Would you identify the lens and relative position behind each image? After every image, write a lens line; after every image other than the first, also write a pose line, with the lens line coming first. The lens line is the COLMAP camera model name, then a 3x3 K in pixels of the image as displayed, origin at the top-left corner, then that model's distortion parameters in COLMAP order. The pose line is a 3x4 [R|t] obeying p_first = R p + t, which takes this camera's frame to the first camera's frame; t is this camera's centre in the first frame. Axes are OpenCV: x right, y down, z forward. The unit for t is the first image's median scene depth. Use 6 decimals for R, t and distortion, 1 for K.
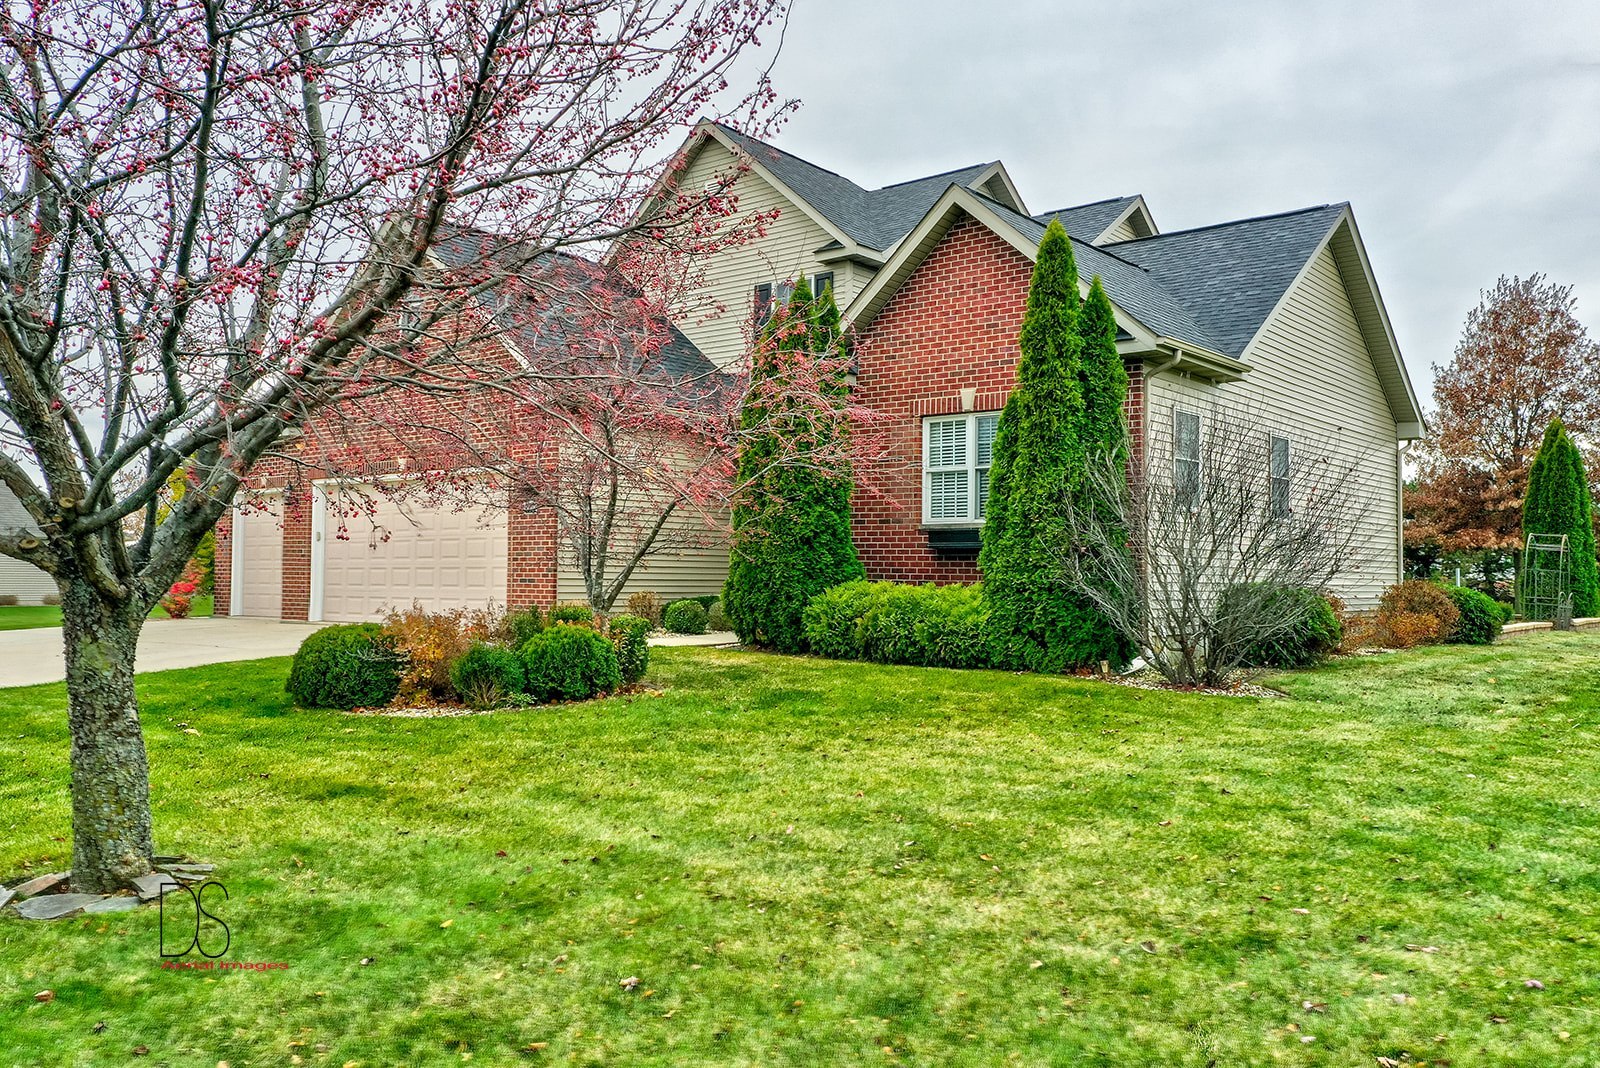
lens RADIAL K [[1319.3, 0, 800.0], [0, 1319.3, 534.0], [0, 0, 1]] dist [0.009176, 0.007331]
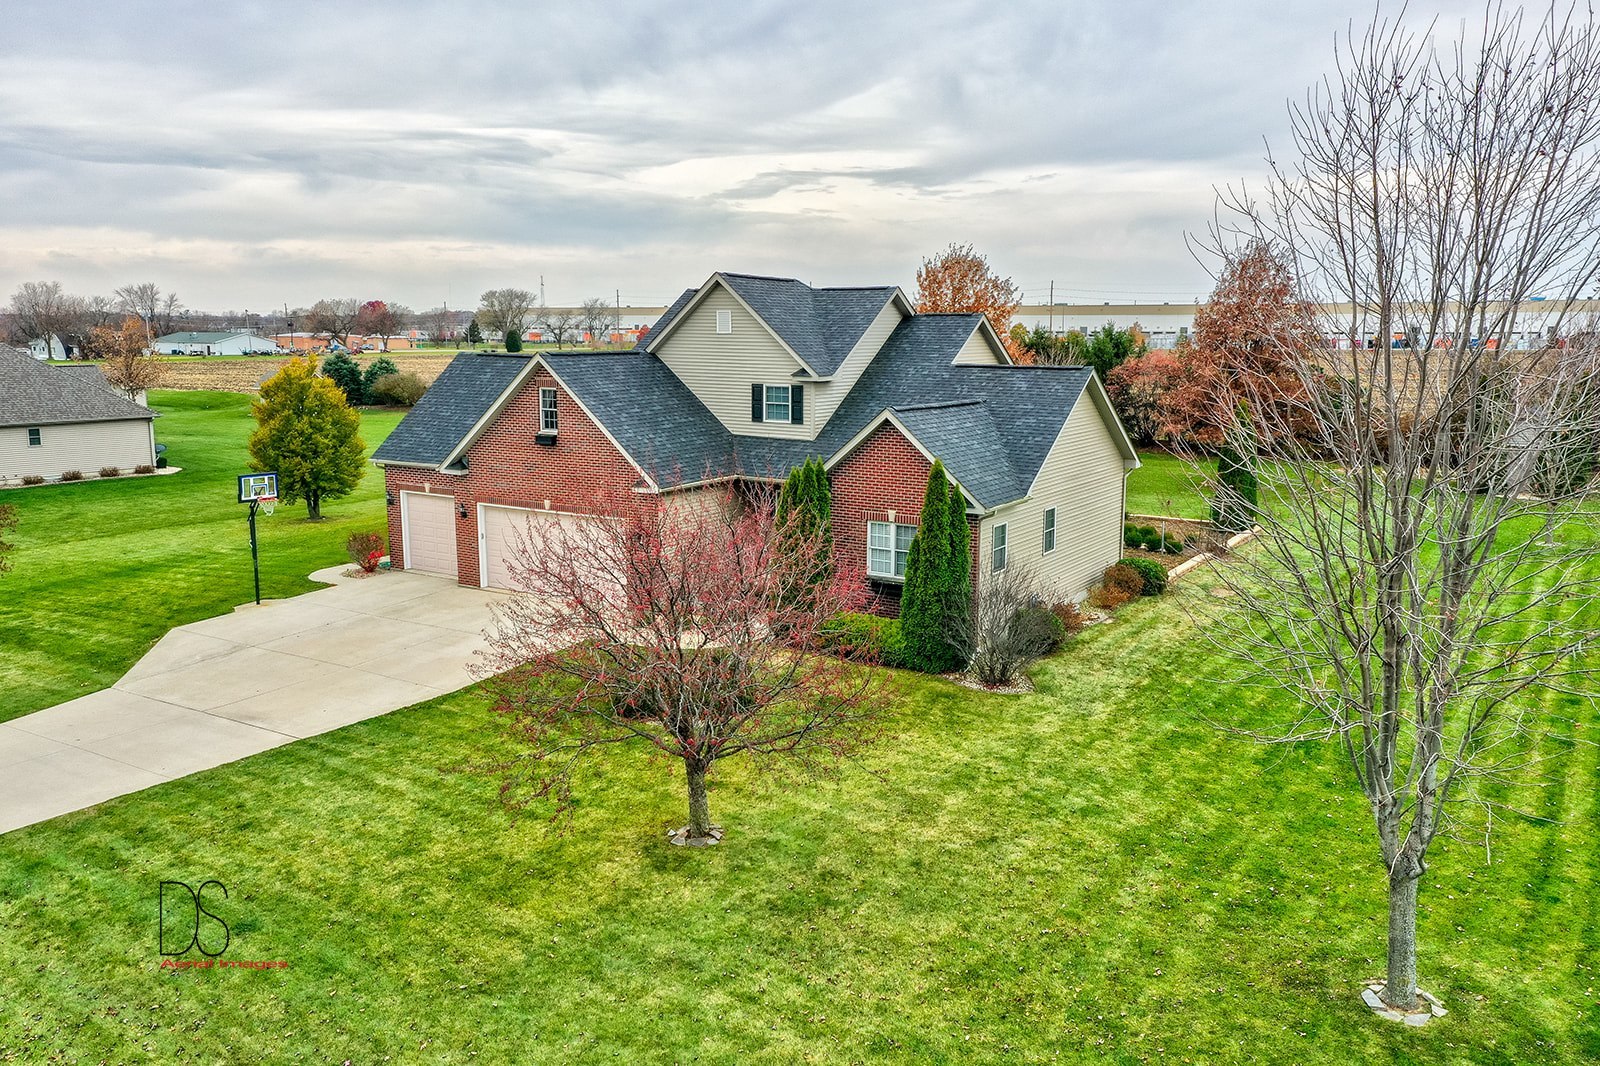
lens RADIAL K [[1319.3, 0, 800.0], [0, 1319.3, 533.0], [0, 0, 1]] dist [0.009176, 0.007331]
pose [[0.993712, -0.027857, 0.108444, -0.253002], [0.005081, 0.978777, 0.204864, -0.548415], [-0.111849, -0.203025, 0.972764, -1.027330]]
